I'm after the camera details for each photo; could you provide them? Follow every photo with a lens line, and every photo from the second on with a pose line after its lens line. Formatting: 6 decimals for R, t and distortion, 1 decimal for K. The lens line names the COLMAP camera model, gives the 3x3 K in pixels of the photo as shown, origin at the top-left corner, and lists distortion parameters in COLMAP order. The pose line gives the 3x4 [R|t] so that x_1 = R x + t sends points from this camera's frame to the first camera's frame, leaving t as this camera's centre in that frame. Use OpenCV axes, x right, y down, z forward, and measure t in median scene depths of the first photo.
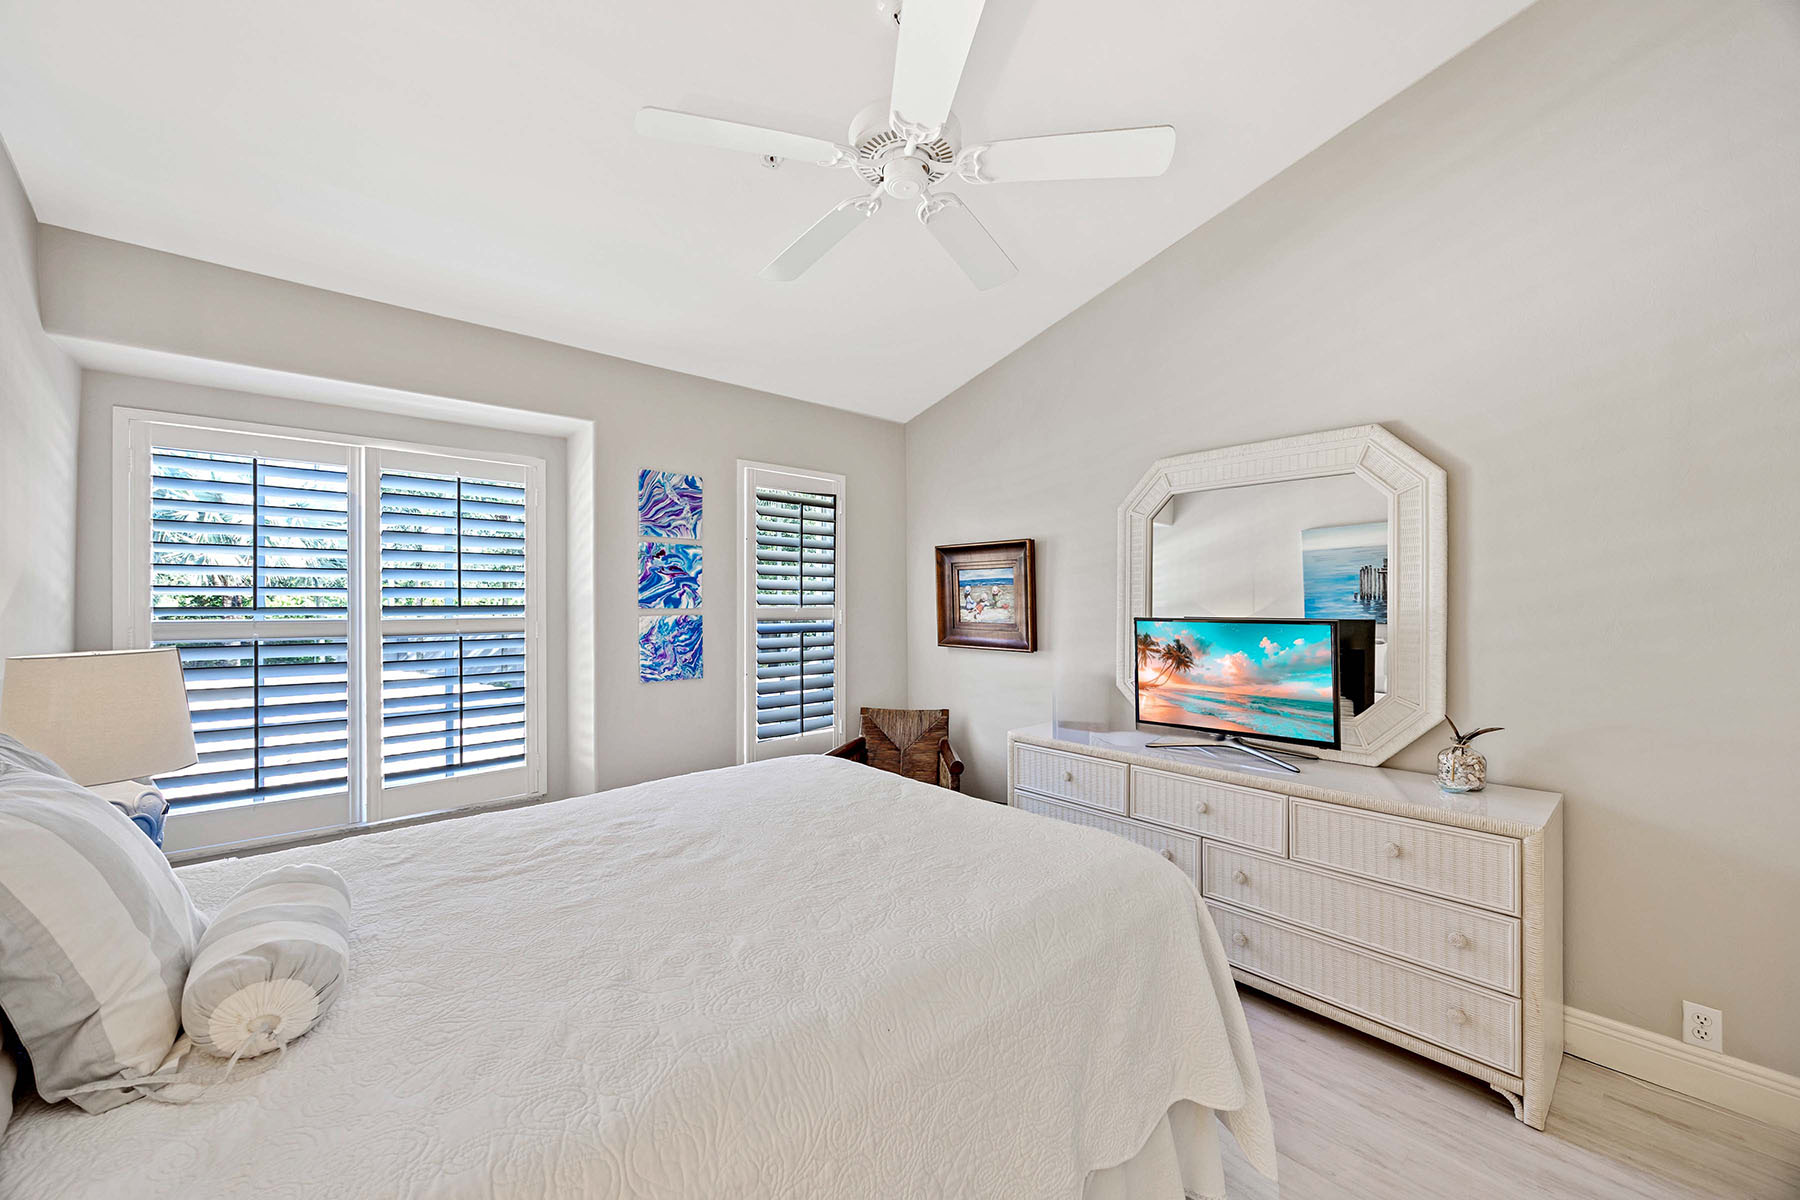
lens RADIAL K [[684.7, 0, 992.3], [0, 684.7, 597.4], [0, 0, 1]] dist [-0.003131, 0.000975]
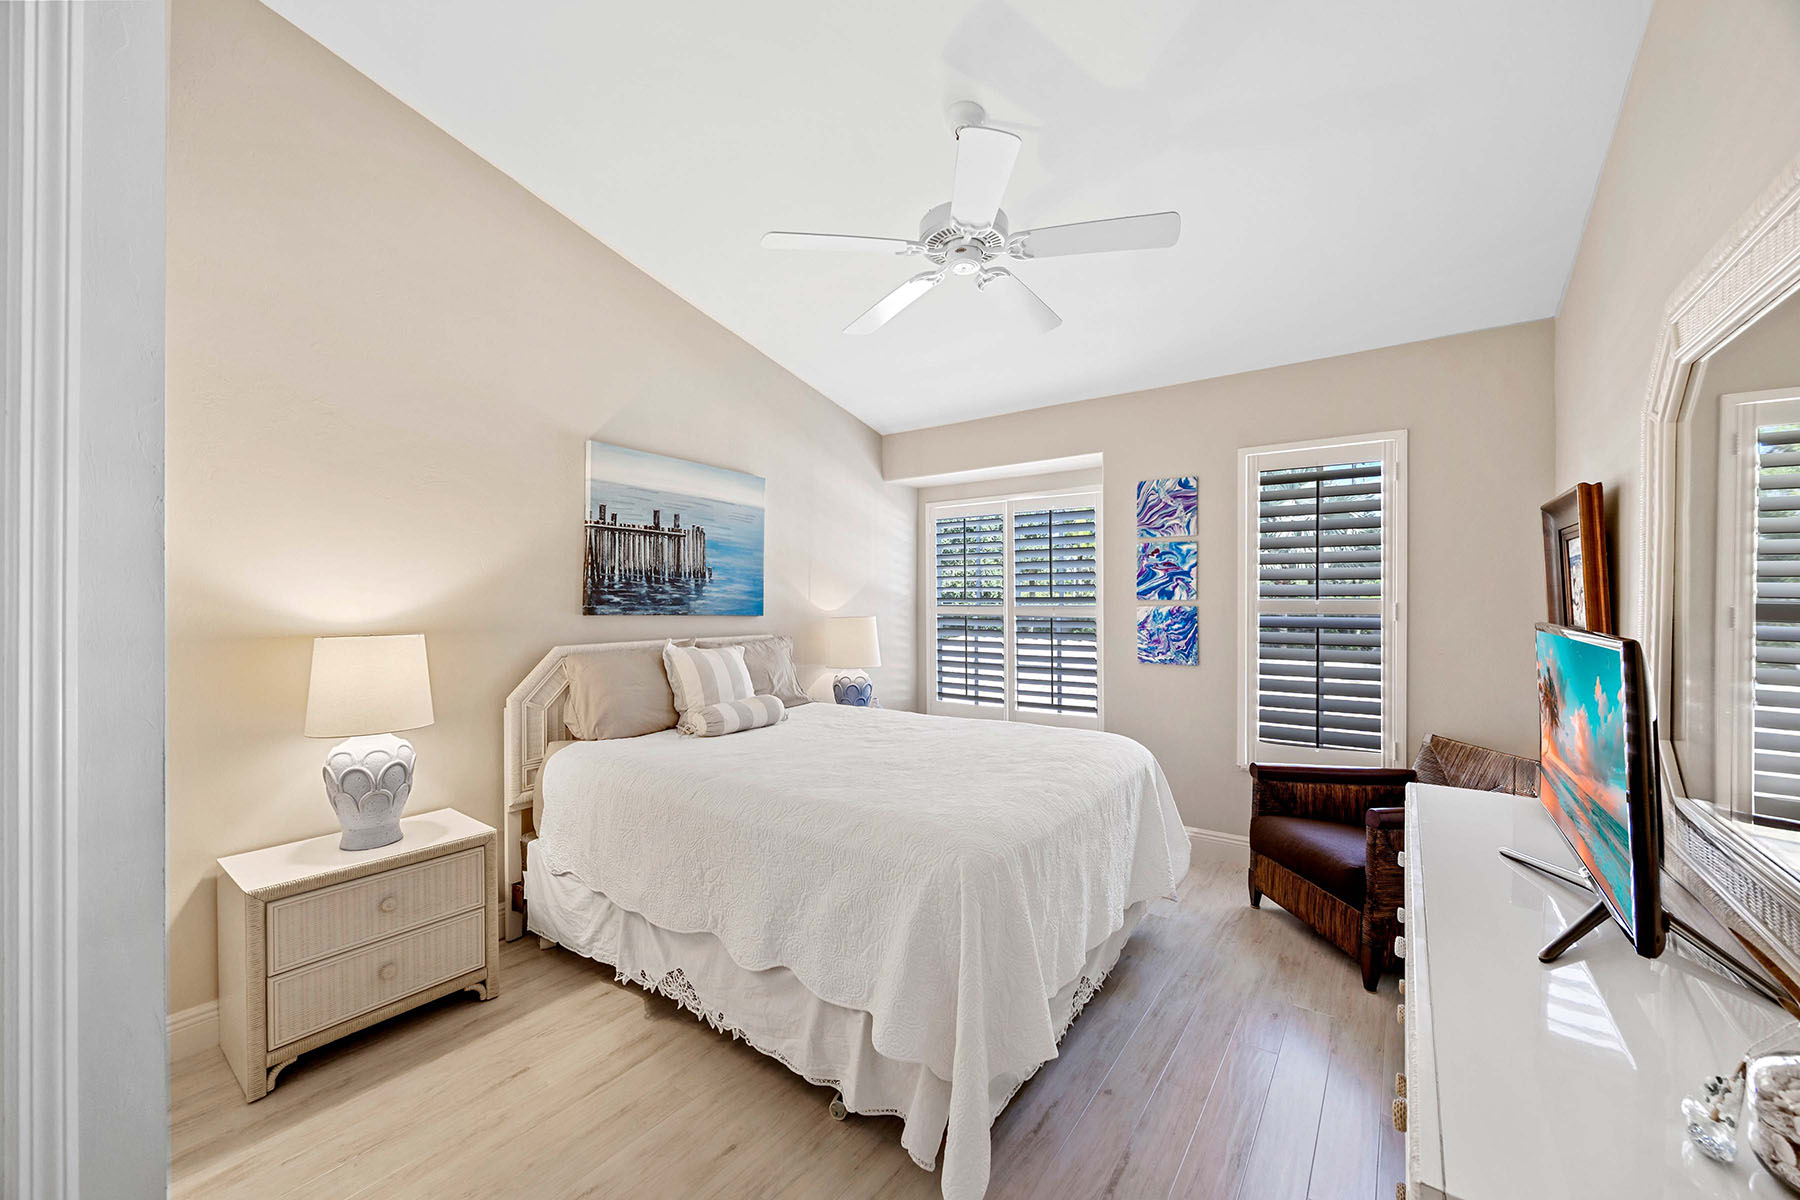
lens RADIAL K [[684.7, 0, 897.9], [0, 684.7, 602.9], [0, 0, 1]] dist [-0.003131, 0.000975]
pose [[0.186094, 0.006618, -0.982510, 0.550966], [0.012147, 0.999885, 0.009036, 0.005563], [0.982457, -0.013616, 0.185992, 0.359307]]
